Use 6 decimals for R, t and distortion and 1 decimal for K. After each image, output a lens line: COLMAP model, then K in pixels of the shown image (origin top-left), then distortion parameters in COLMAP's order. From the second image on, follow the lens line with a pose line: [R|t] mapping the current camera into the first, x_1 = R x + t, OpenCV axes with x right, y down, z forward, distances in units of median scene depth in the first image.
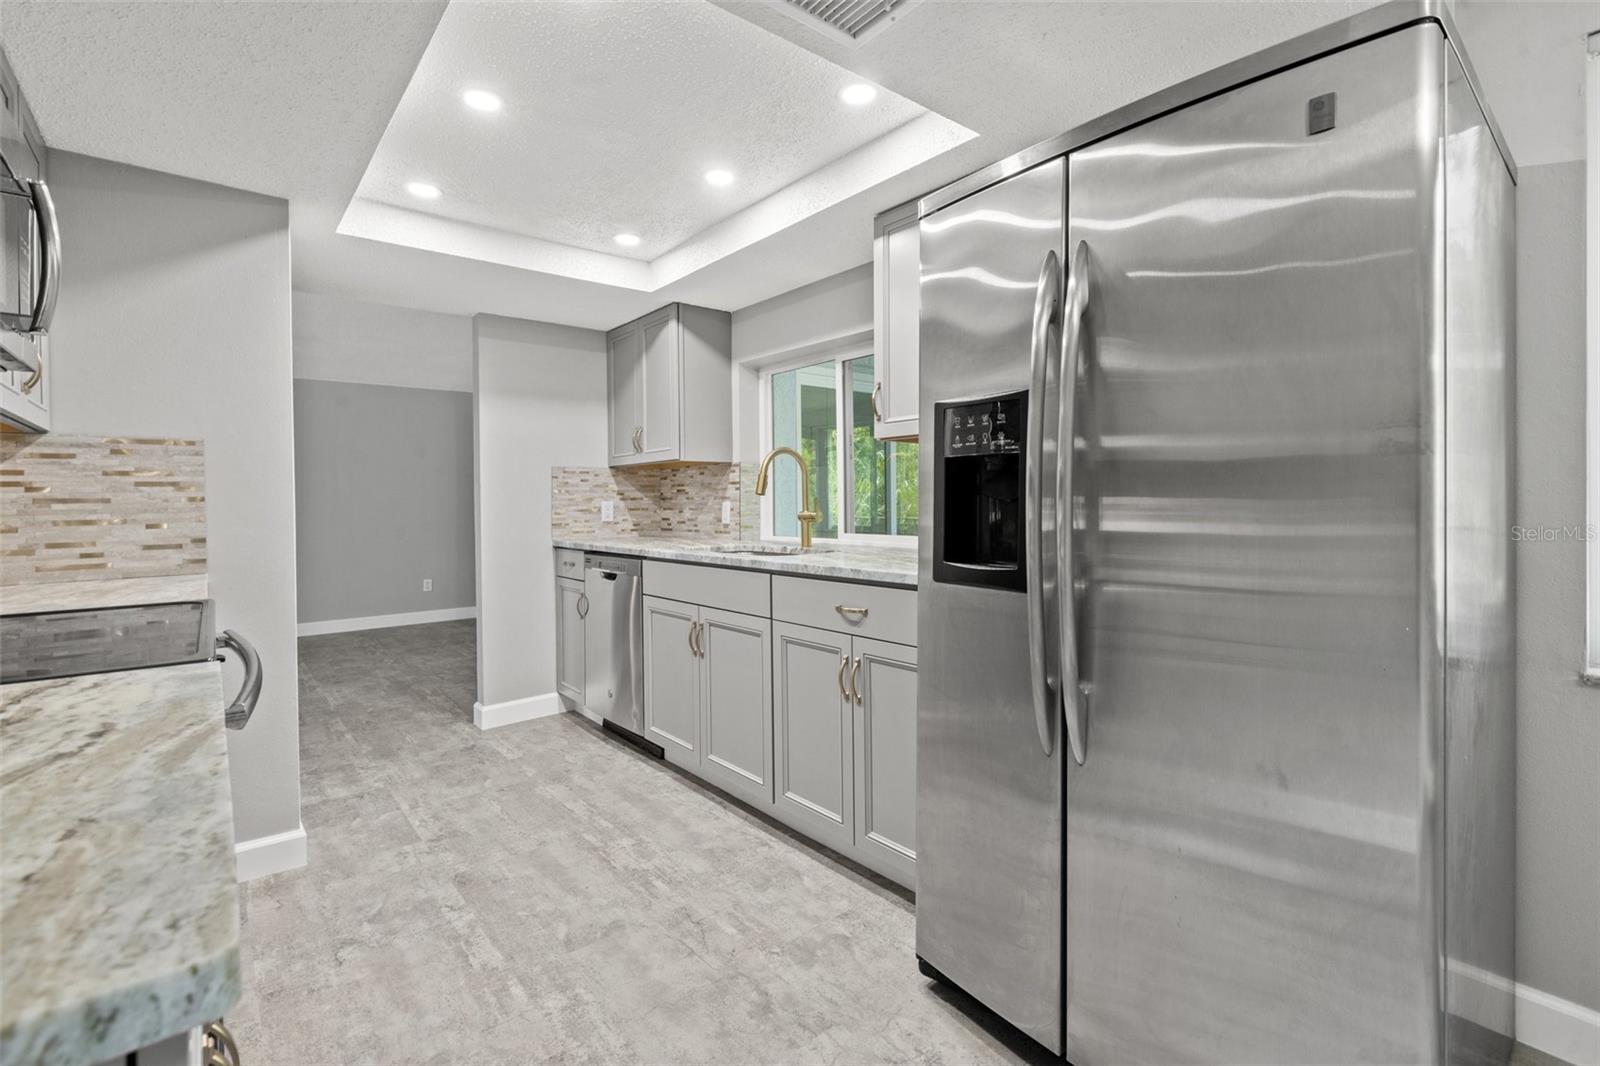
lens RADIAL K [[721.4, 0, 804.3], [0, 721.4, 503.0], [0, 0, 1]] dist [0.001978, -0.002162]
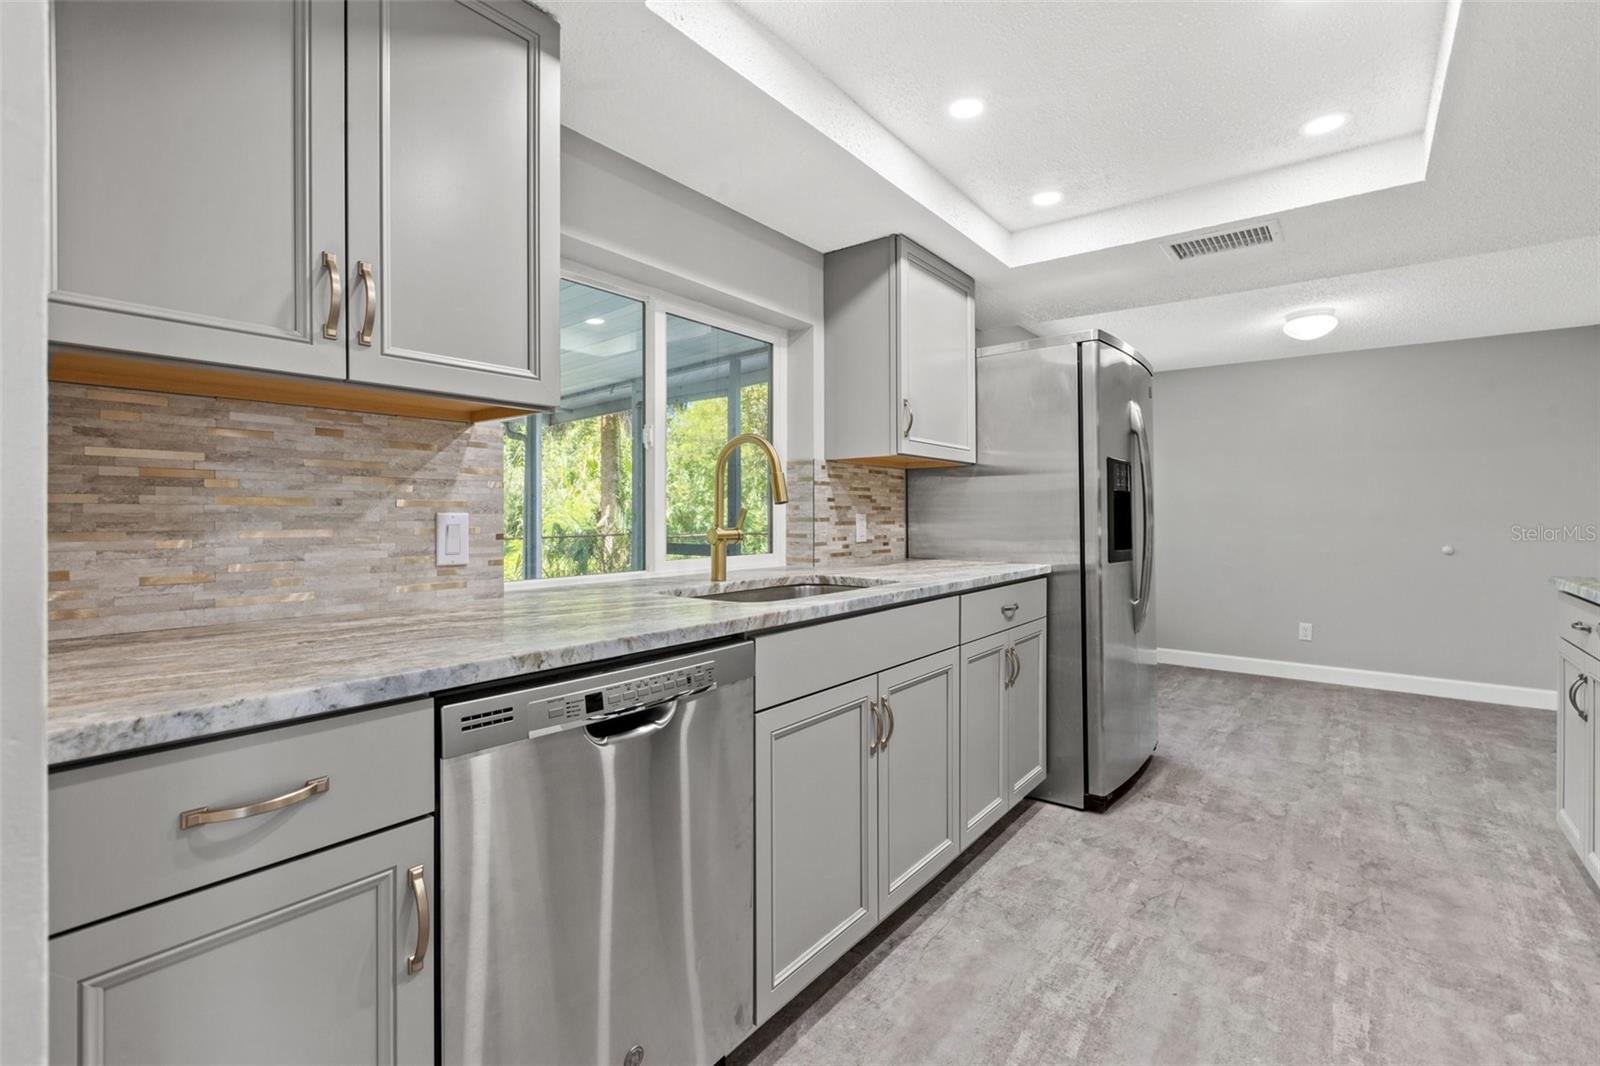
lens RADIAL K [[721.4, 0, 791.4], [0, 721.4, 519.8], [0, 0, 1]] dist [0.001978, -0.002162]
pose [[-0.210292, 0.002286, 0.977636, -0.768646], [0.003862, 0.999991, -0.001508, 0.005180], [-0.977631, 0.003458, -0.210299, 1.222413]]
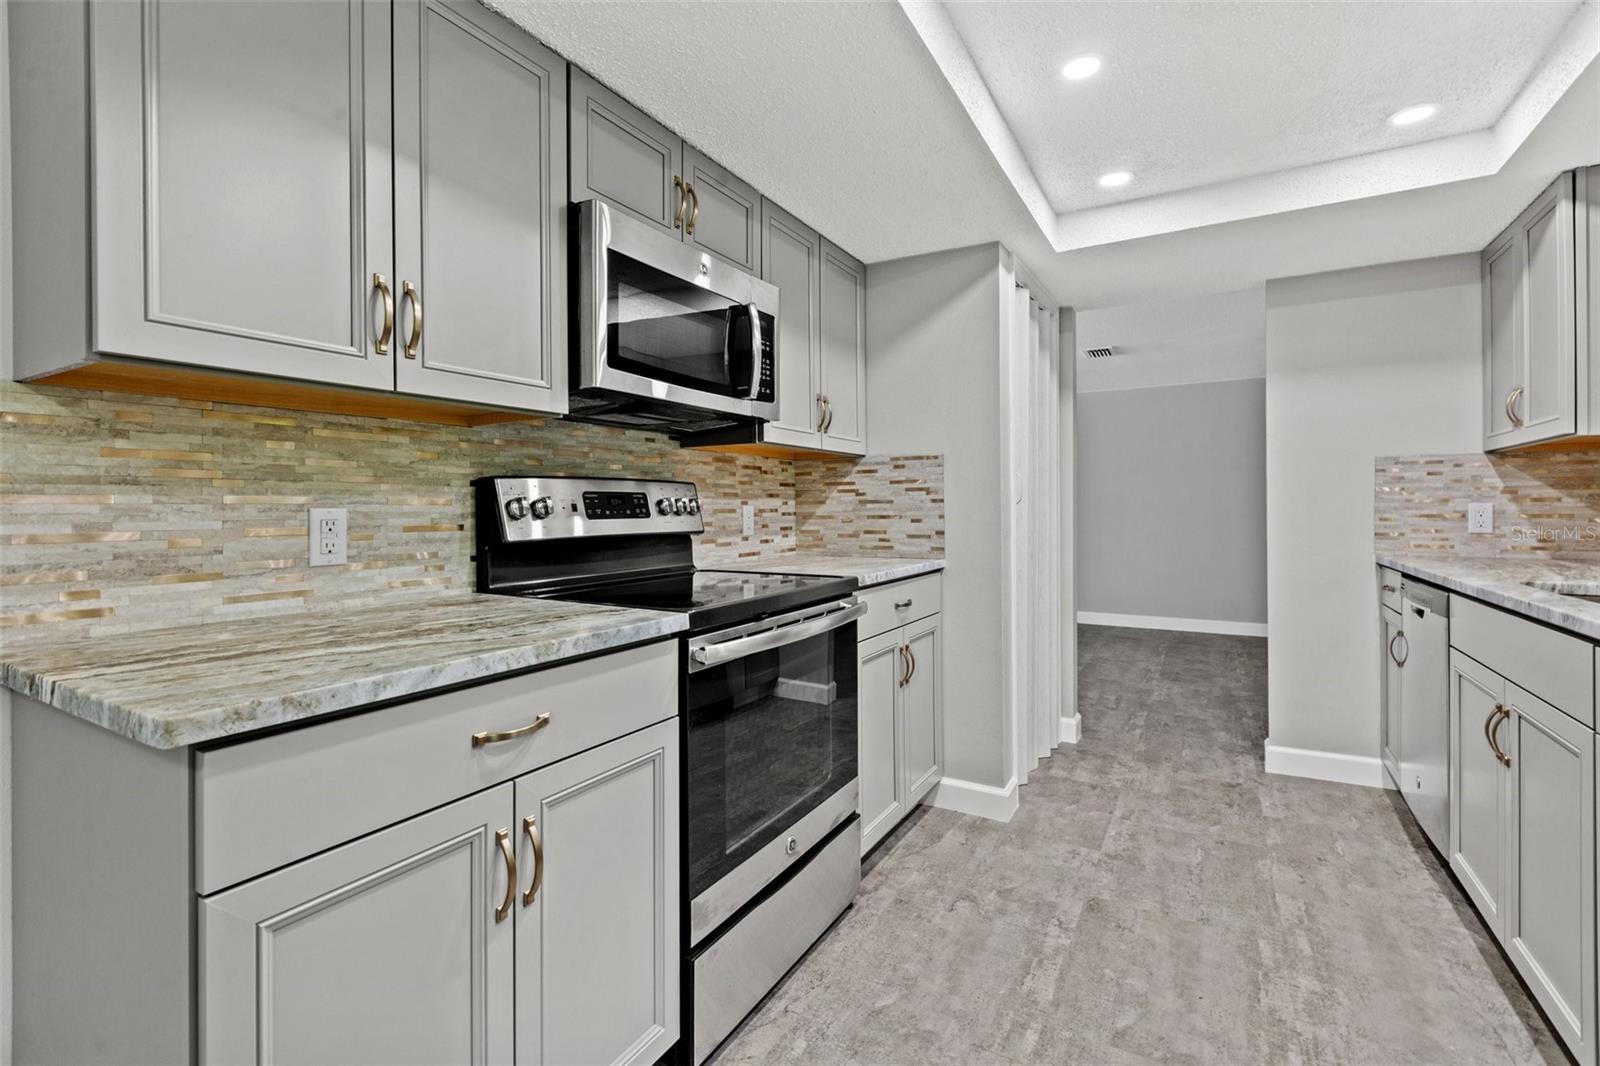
lens RADIAL K [[721.4, 0, 786.3], [0, 721.4, 508.0], [0, 0, 1]] dist [0.001978, -0.002162]
pose [[0.334087, 0.009919, -0.942490, 0.216643], [-0.003857, 0.999951, 0.009156, -0.002392], [0.942534, 0.000576, 0.334109, 0.243733]]
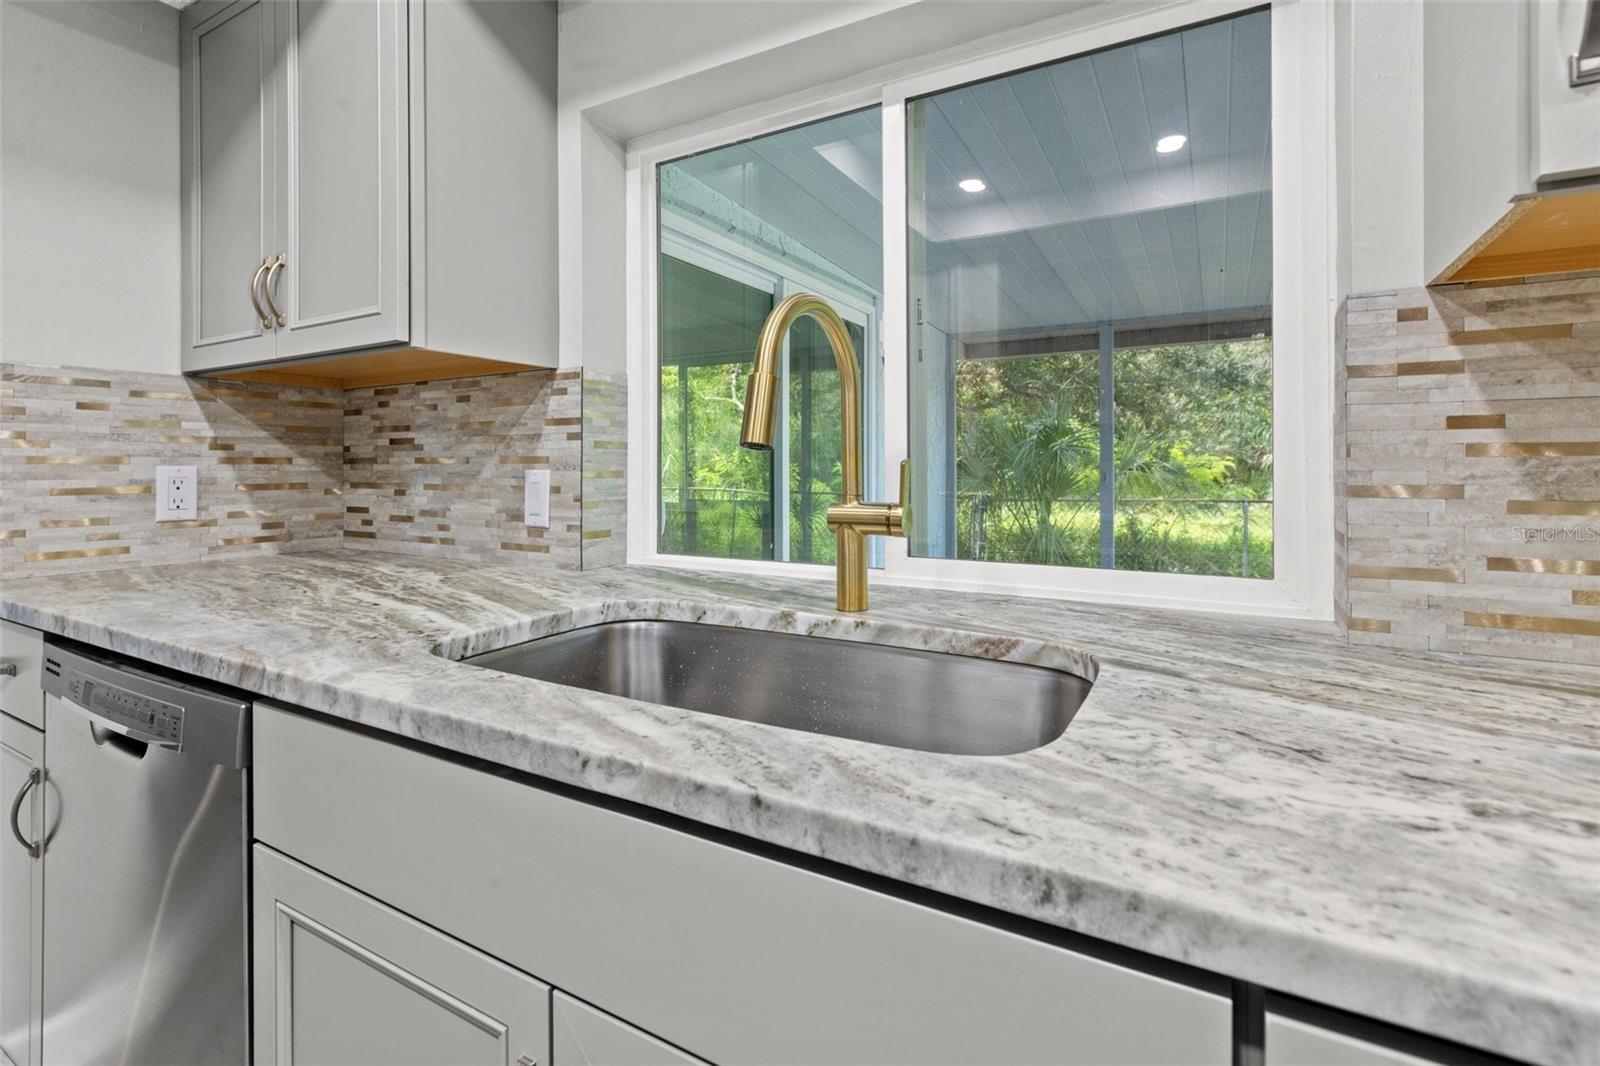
lens RADIAL K [[721.4, 0, 804.9], [0, 721.4, 465.6], [0, 0, 1]] dist [0.001978, -0.002162]
pose [[0.933001, 0.007616, 0.359794, -0.155611], [-0.005991, 0.999966, -0.005632, -0.003589], [-0.359825, 0.003099, 0.933015, 0.798157]]
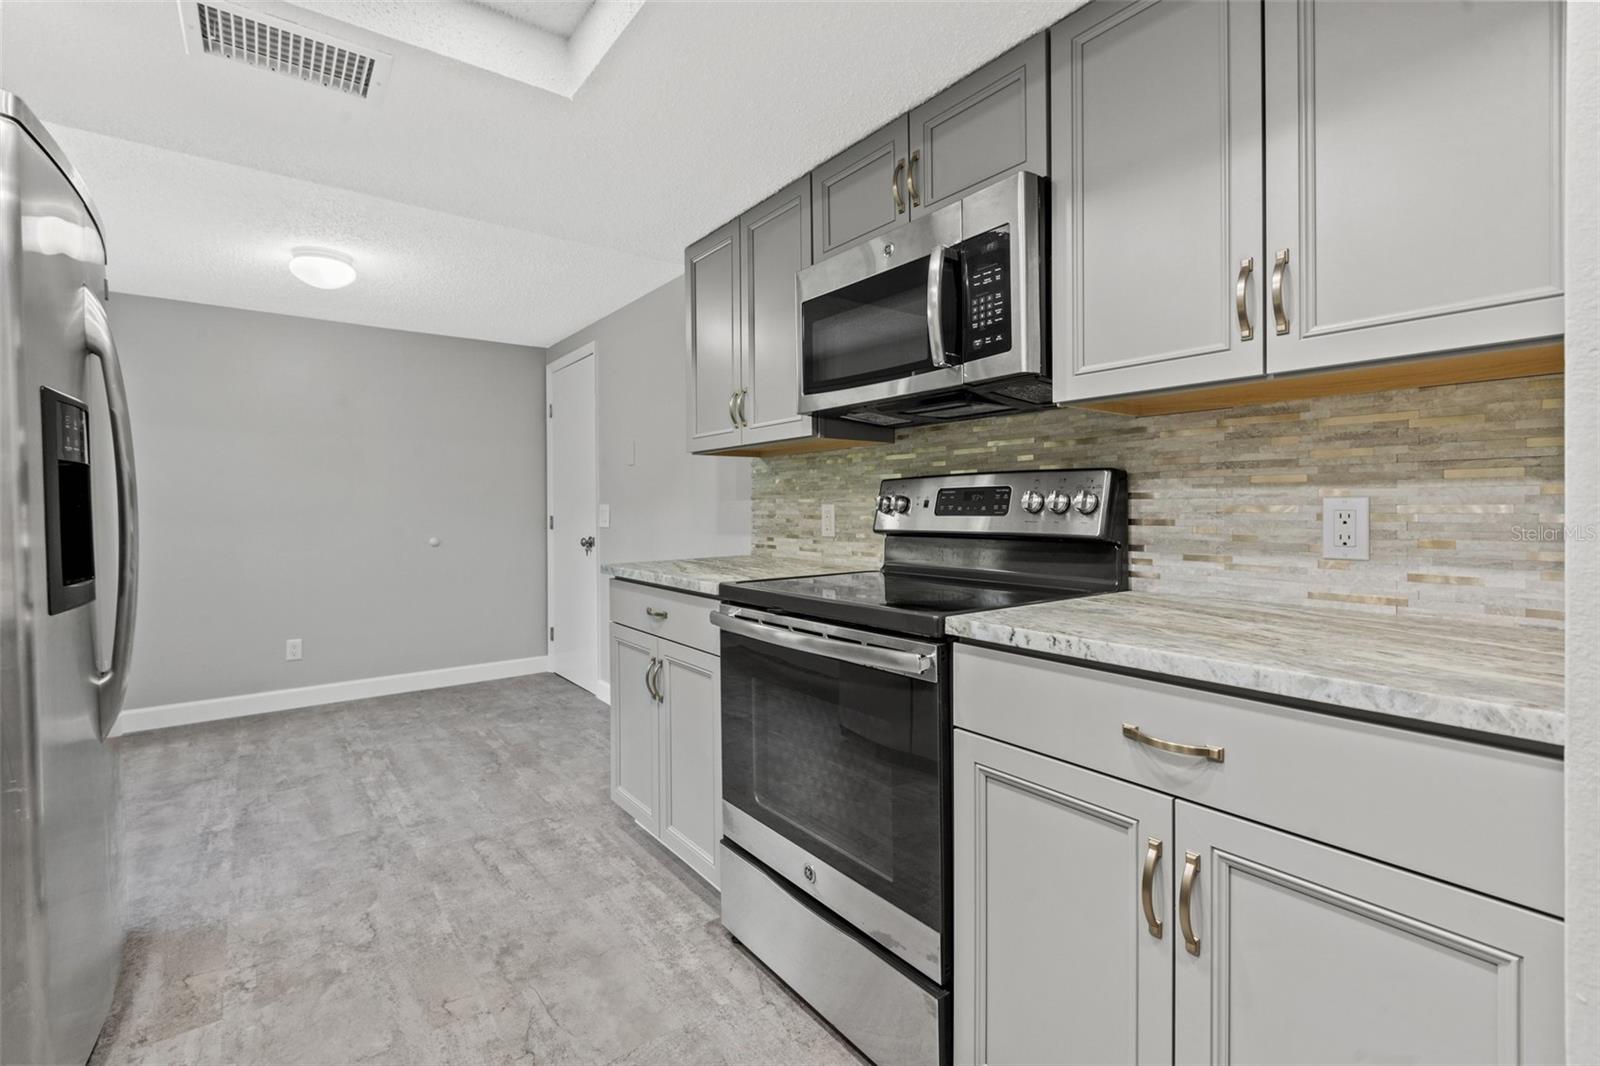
lens RADIAL K [[721.4, 0, 821.6], [0, 721.4, 509.6], [0, 0, 1]] dist [0.001978, -0.002162]
pose [[-0.999359, 0.015289, 0.032359, -0.405001], [0.015636, 0.999823, 0.010475, 0.000482], [-0.032194, 0.010974, -0.999421, 1.031859]]
